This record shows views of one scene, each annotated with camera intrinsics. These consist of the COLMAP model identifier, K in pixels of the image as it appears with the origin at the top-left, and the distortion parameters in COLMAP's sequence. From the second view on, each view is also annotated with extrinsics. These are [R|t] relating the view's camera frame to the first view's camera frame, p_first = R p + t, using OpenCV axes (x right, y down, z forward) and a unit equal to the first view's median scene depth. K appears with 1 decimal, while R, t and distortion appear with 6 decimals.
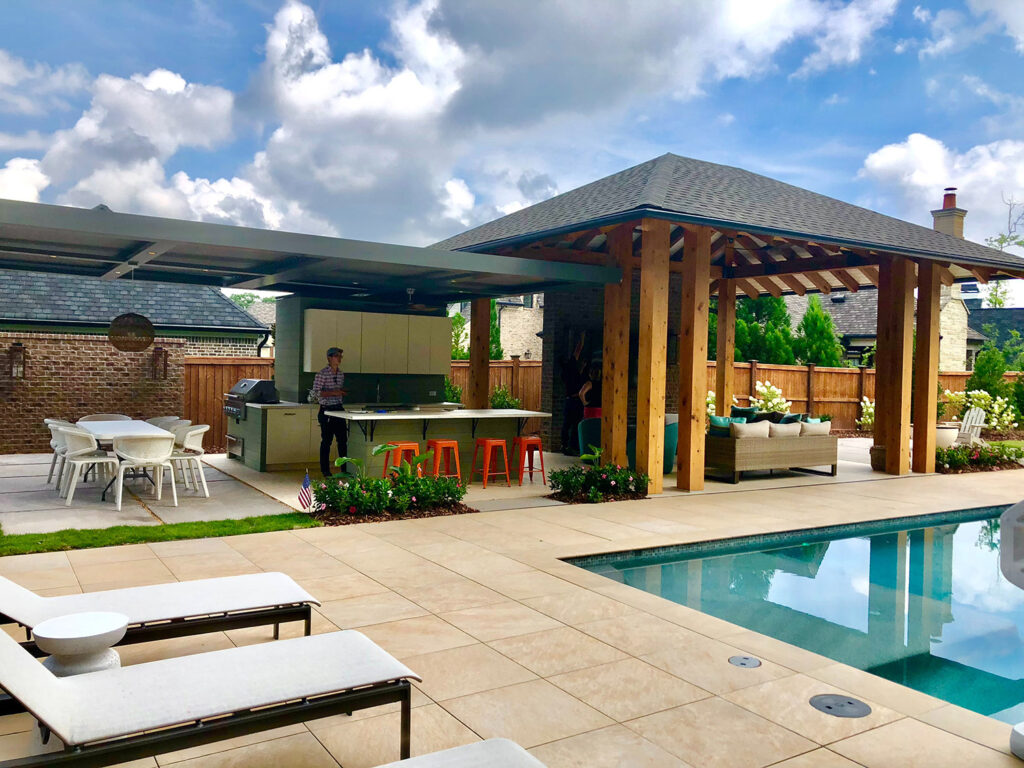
lens RADIAL K [[830.1, 0, 512.0], [0, 830.1, 384.0], [0, 0, 1]] dist [0.067953, -0.000120]
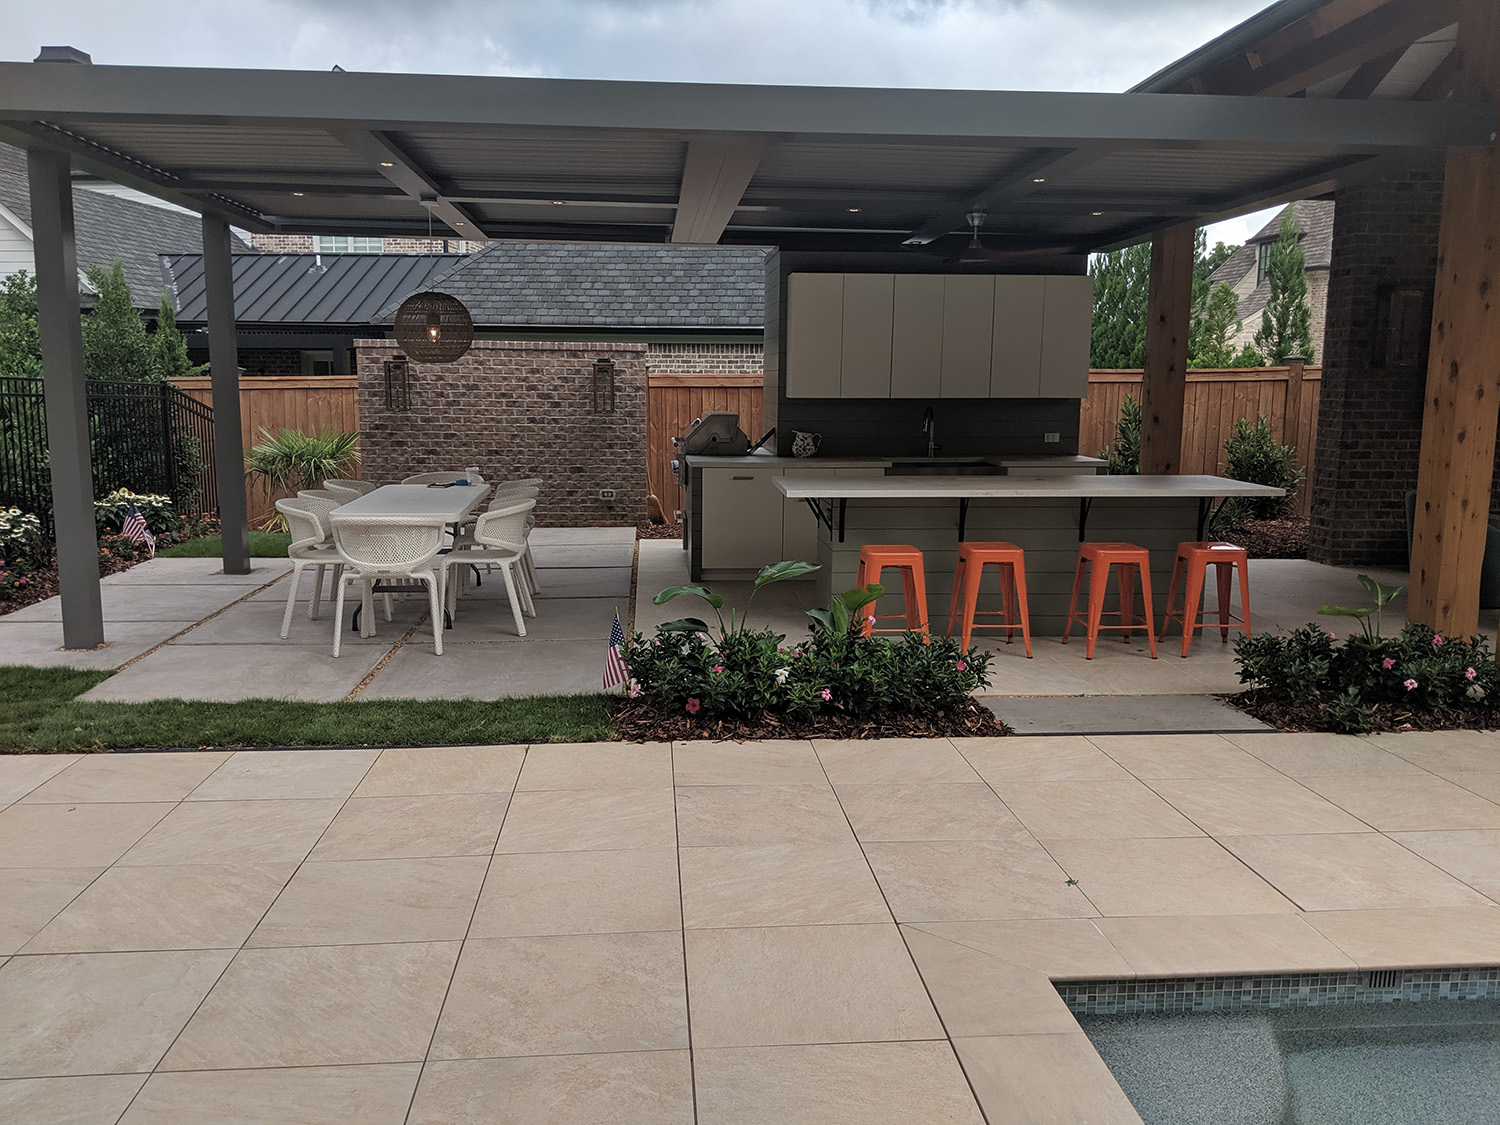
lens RADIAL K [[1191.6, 0, 750.0], [0, 1191.6, 562.5], [0, 0, 1]] dist [0.142688, -0.269473]
pose [[0.886461, 0.053500, -0.459700, 0.079313], [0.002437, 0.992743, 0.120234, -0.001490], [0.462796, -0.107703, 0.879898, 0.289950]]
